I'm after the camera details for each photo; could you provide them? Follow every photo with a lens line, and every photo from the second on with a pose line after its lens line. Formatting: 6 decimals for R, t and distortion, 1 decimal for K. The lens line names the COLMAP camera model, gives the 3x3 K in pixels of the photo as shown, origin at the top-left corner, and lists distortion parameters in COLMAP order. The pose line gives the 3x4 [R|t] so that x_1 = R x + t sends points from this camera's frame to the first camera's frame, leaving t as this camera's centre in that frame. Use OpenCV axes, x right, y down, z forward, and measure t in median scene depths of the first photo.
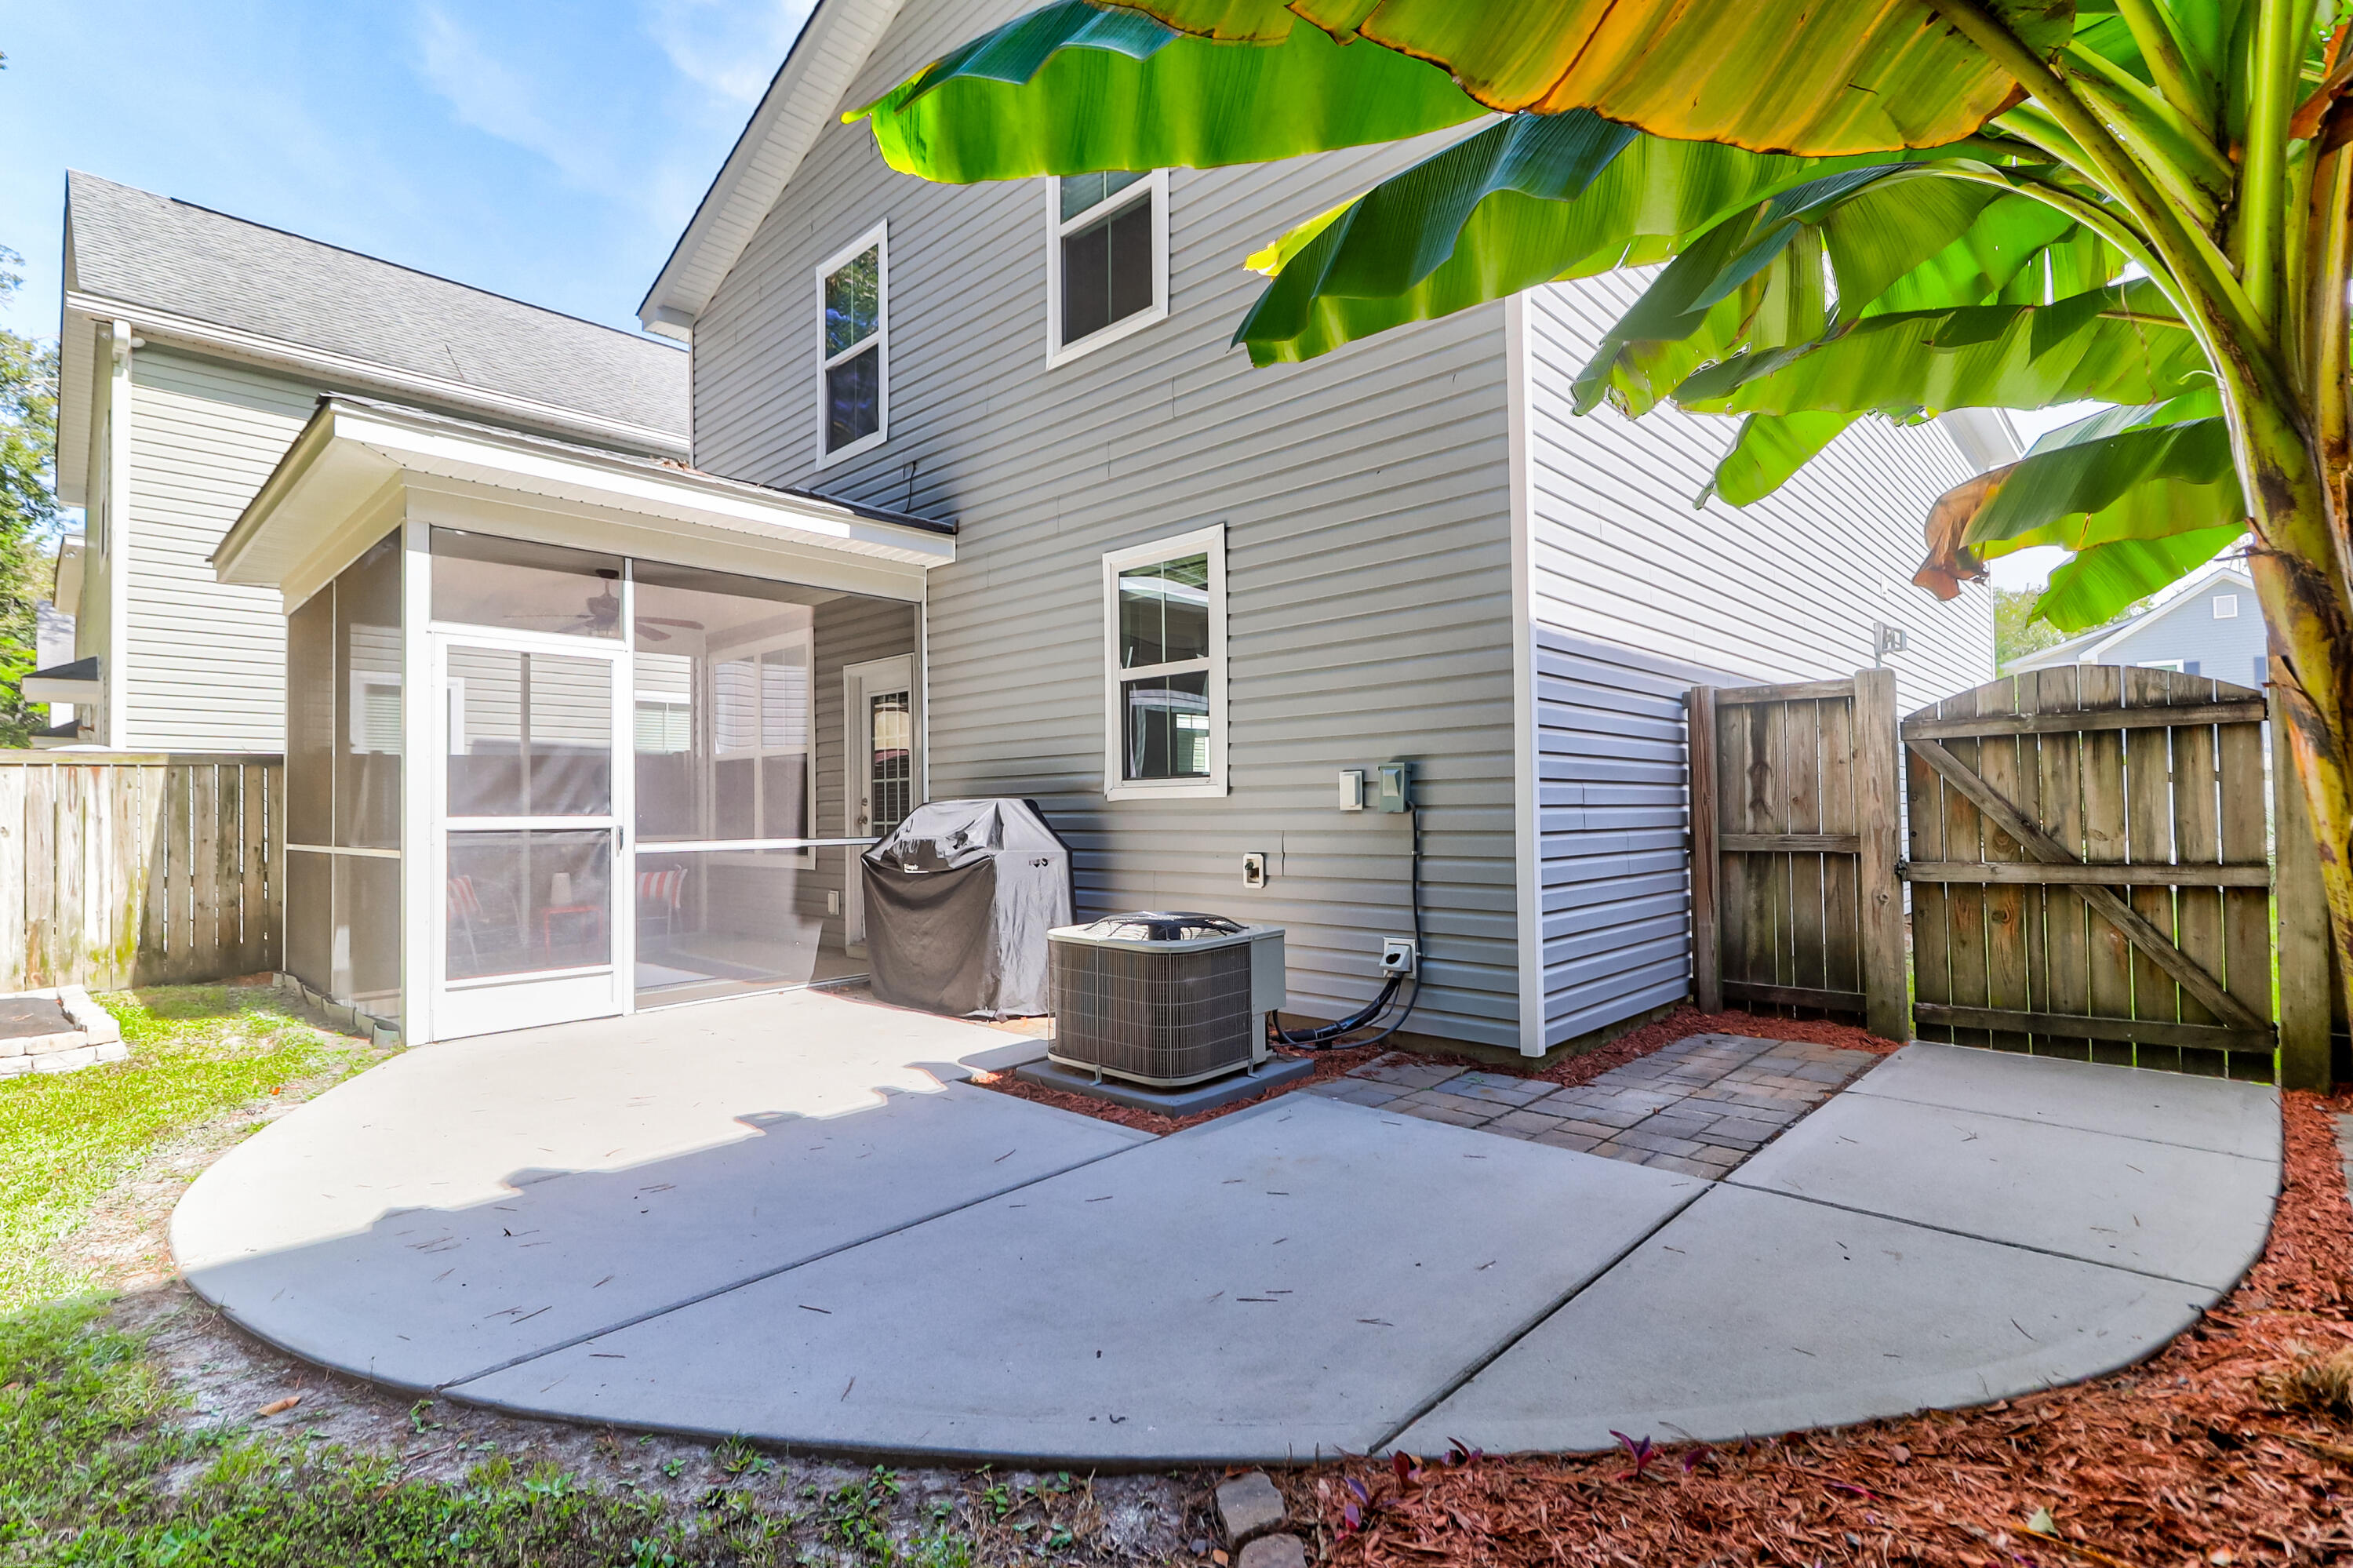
lens RADIAL K [[1085.2, 0, 1173.0], [0, 1085.2, 787.2], [0, 0, 1]] dist [0.021694, -0.015658]
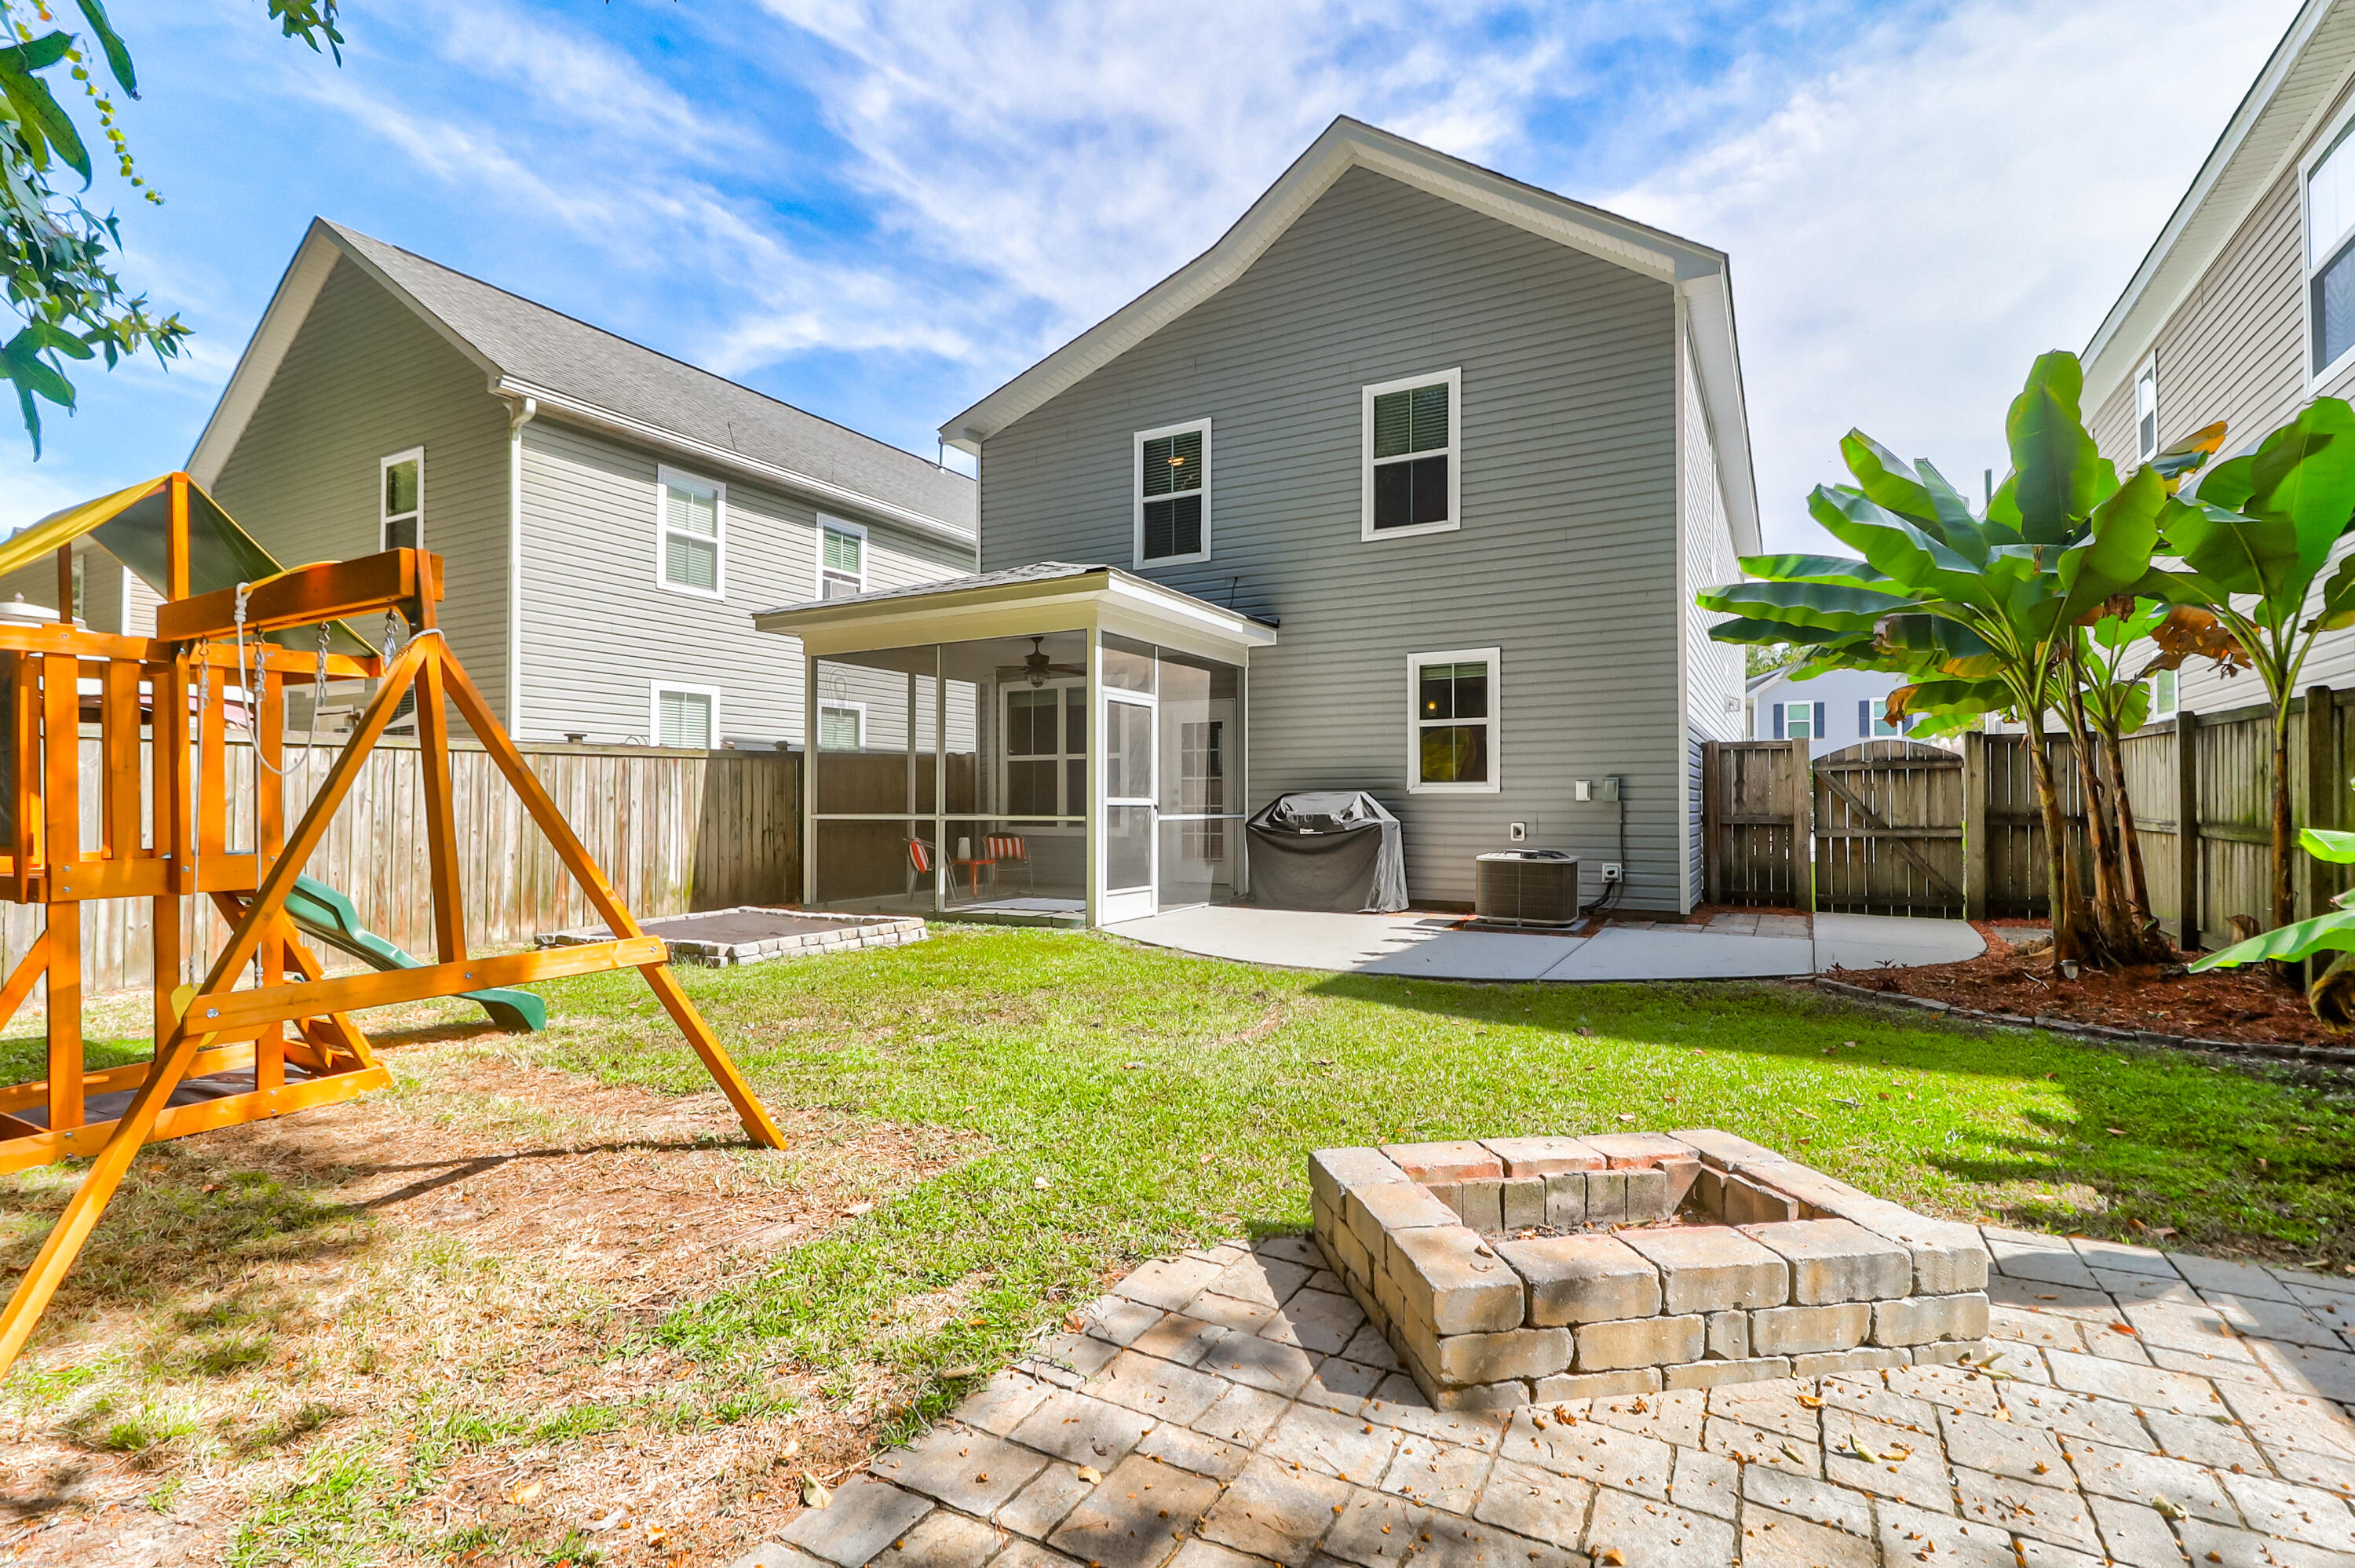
lens RADIAL K [[1086.0, 0, 1174.0], [0, 1086.0, 787.2], [0, 0, 1]] dist [0.021694, -0.015658]
pose [[0.970233, 0.016081, 0.241640, -0.988121], [-0.017282, 0.999847, 0.002853, 0.004065], [-0.241557, -0.006944, 0.970362, -0.715516]]
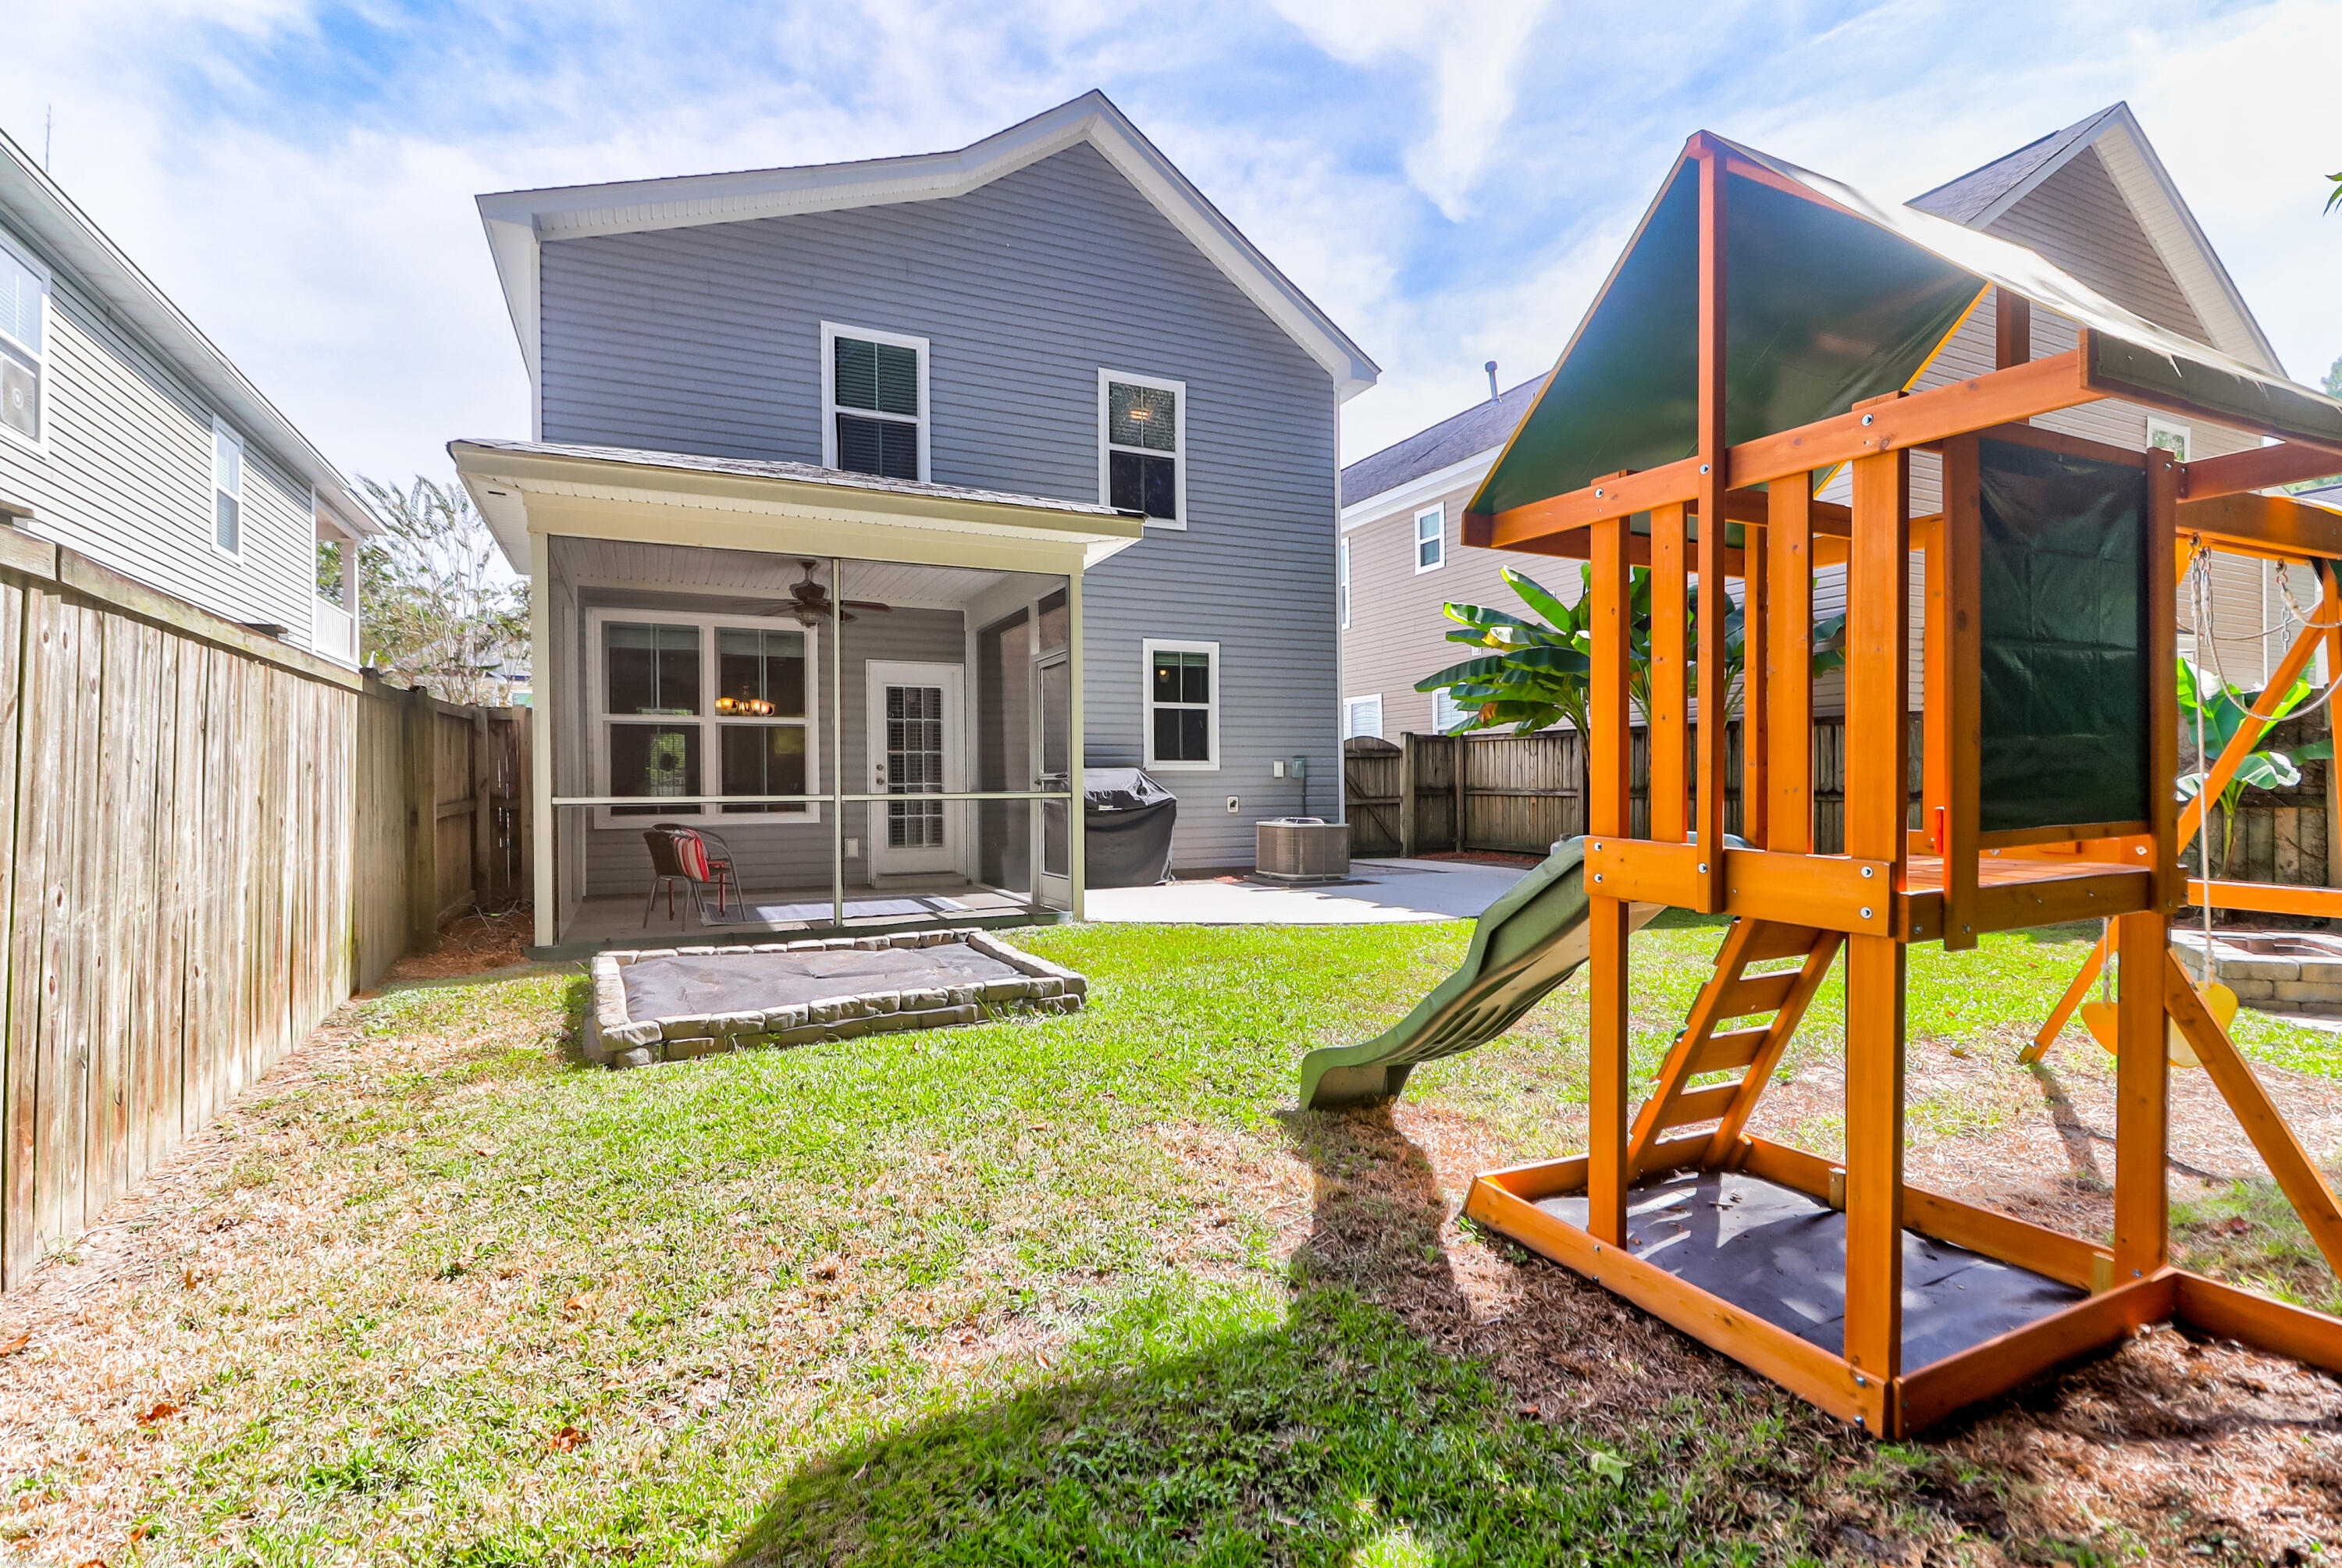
lens RADIAL K [[1120.1, 0, 1195.5], [0, 1120.1, 791.0], [0, 0, 1]] dist [0.013499, 0.000040]
pose [[0.349085, 0.007571, 0.937060, -2.112574], [-0.015993, 0.999870, -0.002121, 0.057363], [-0.936954, -0.014246, 0.349161, 0.285953]]
